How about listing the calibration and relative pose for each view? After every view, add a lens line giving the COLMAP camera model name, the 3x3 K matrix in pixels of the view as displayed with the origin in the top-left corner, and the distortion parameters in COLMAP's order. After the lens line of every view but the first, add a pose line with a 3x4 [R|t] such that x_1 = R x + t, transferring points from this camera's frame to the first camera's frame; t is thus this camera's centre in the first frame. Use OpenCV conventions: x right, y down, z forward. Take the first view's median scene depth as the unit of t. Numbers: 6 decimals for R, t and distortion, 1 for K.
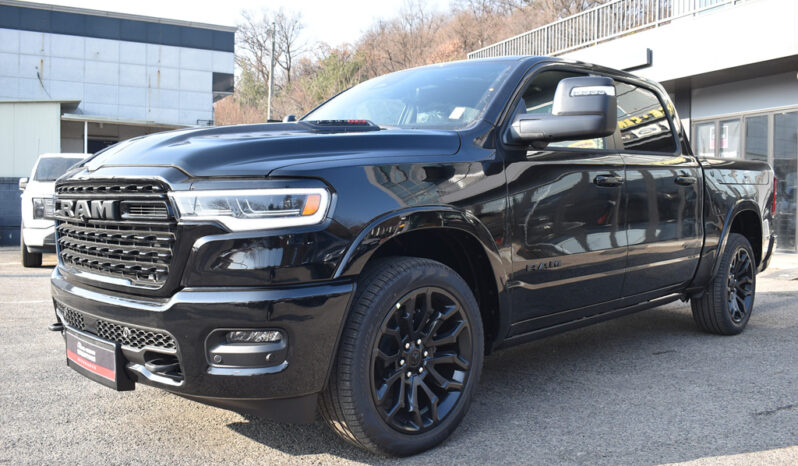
lens RADIAL K [[644.6, 0, 399.0], [0, 644.6, 233.0], [0, 0, 1]] dist [-0.067264, 0.000668]
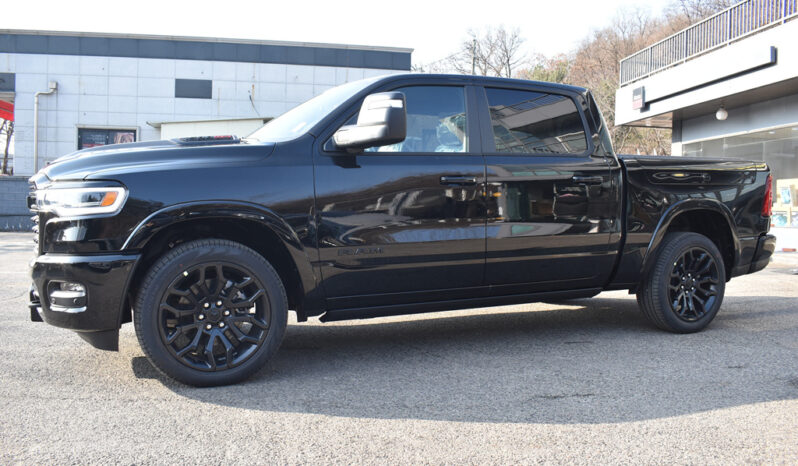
lens RADIAL K [[588.7, 0, 399.0], [0, 588.7, 233.0], [0, 0, 1]] dist [-0.071810, 0.003380]
pose [[0.950072, 0.023292, -0.311161, 0.741732], [-0.022093, 0.999729, 0.007376, 0.007817], [0.311248, -0.000133, 0.950329, -0.026300]]
